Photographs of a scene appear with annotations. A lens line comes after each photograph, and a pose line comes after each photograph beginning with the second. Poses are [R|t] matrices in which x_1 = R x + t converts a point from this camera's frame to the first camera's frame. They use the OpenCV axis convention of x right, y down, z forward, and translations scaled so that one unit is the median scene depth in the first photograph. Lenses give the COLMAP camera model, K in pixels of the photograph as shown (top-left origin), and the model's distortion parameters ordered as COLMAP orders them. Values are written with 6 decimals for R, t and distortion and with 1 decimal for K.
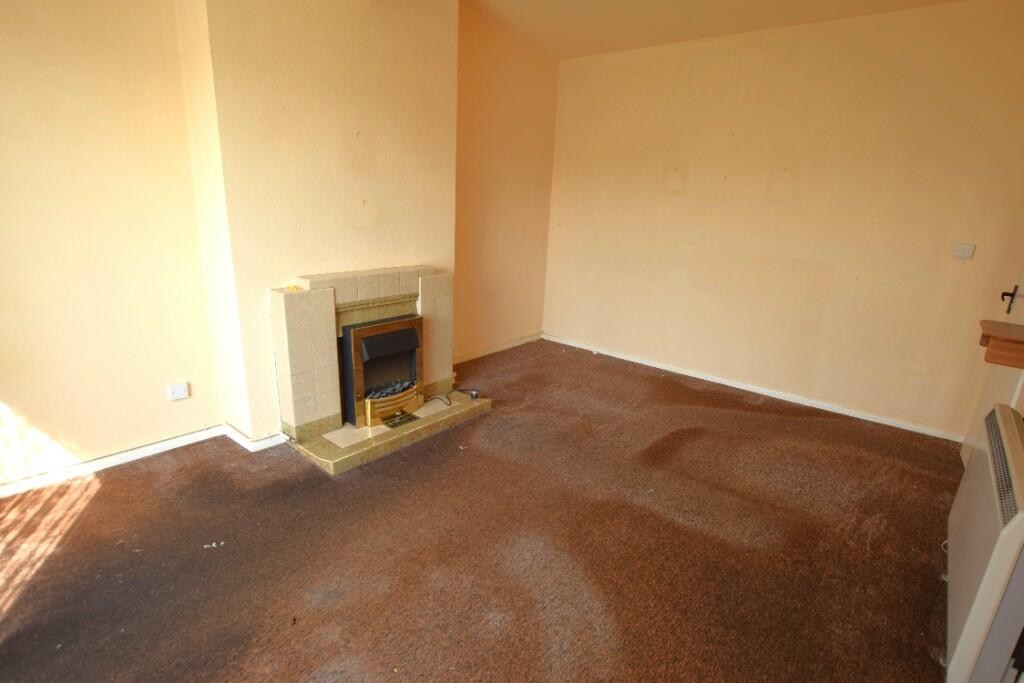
lens RADIAL K [[503.1, 0, 516.8], [0, 503.1, 341.5], [0, 0, 1]] dist [-0.005098, -0.000454]
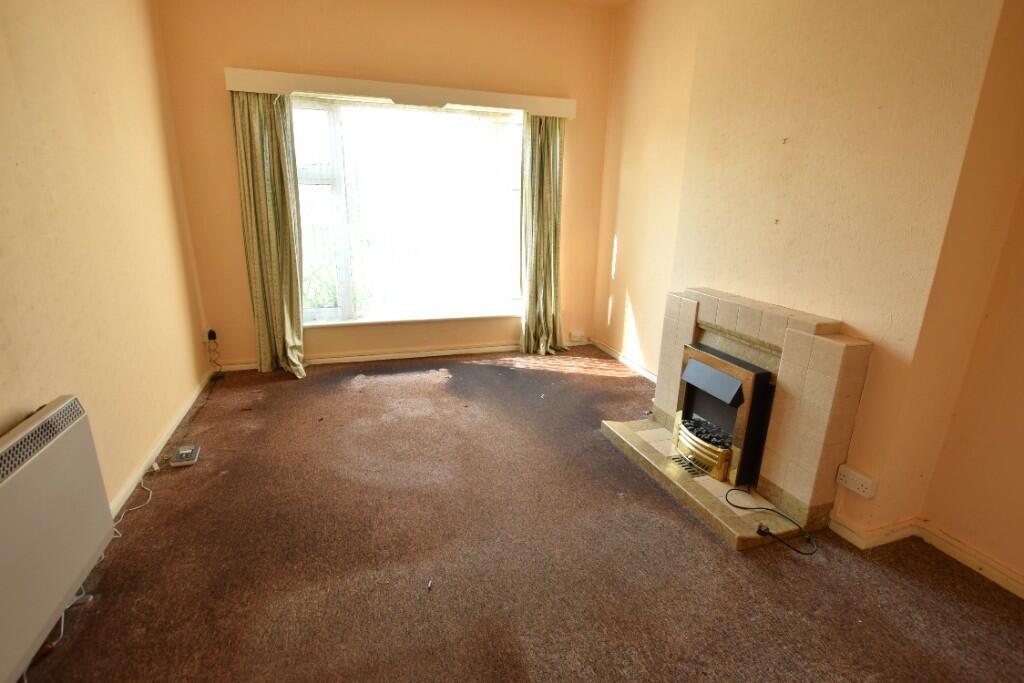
lens RADIAL K [[503.1, 0, 516.8], [0, 503.1, 341.5], [0, 0, 1]] dist [-0.005098, -0.000454]
pose [[-0.518360, 0.178026, -0.836427, 0.795078], [-0.277087, 0.890359, 0.361225, -0.345822], [0.809028, 0.419008, -0.412197, 1.322651]]
